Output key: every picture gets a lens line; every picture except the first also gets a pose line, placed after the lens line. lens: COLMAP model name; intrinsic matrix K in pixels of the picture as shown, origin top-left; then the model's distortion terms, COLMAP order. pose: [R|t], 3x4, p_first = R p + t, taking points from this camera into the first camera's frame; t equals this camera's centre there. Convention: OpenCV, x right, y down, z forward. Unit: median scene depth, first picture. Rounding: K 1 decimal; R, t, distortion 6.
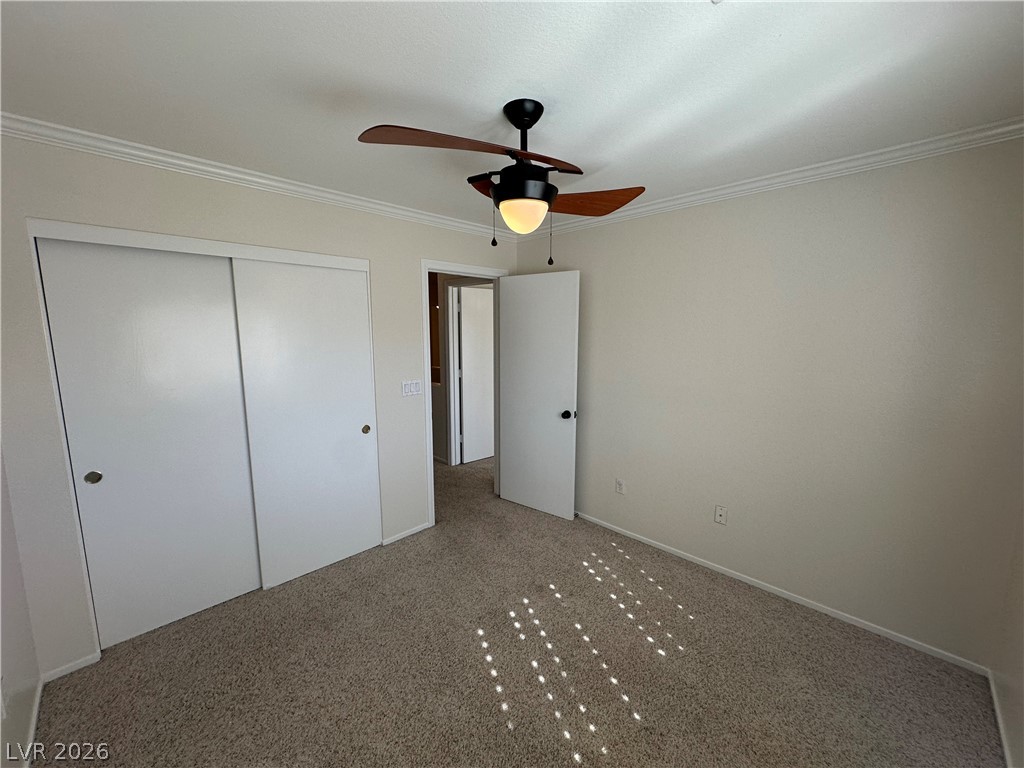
lens RADIAL K [[408.8, 0, 512.5], [0, 408.8, 384.1], [0, 0, 1]] dist [0.002533, 0.000734]
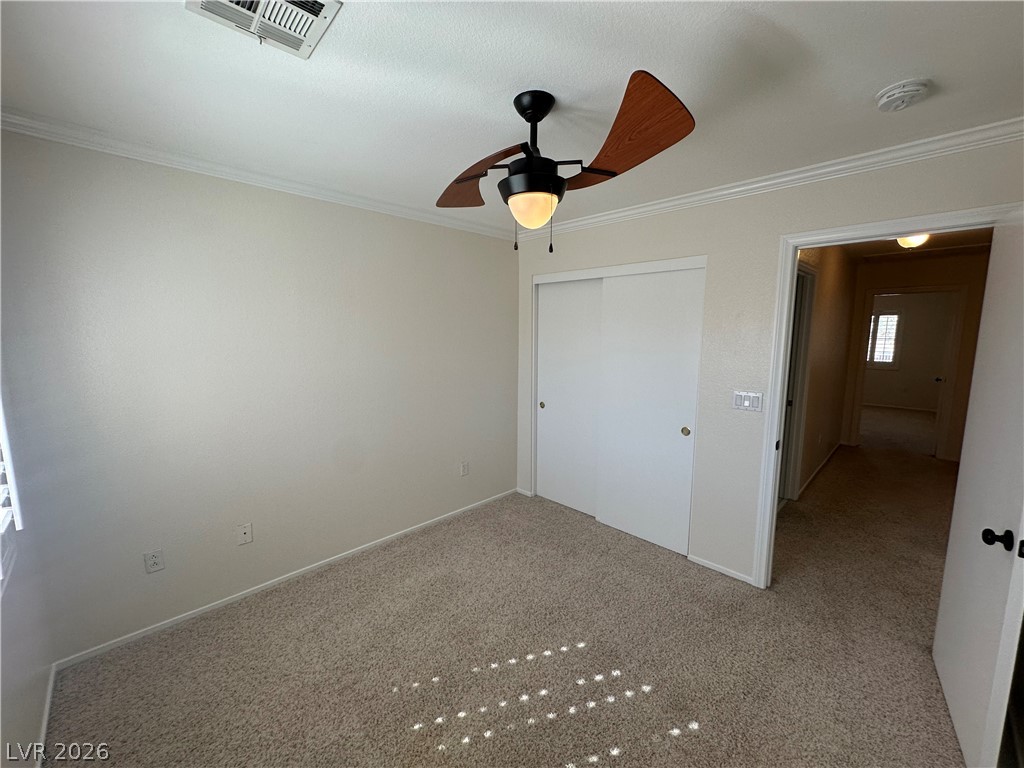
lens RADIAL K [[408.8, 0, 512.6], [0, 408.8, 385.0], [0, 0, 1]] dist [0.002533, 0.000734]
pose [[-0.006427, 0.136454, -0.990626, 0.553818], [-0.135692, 0.981364, 0.136059, -0.069018], [0.990730, 0.135295, 0.012208, 0.526257]]
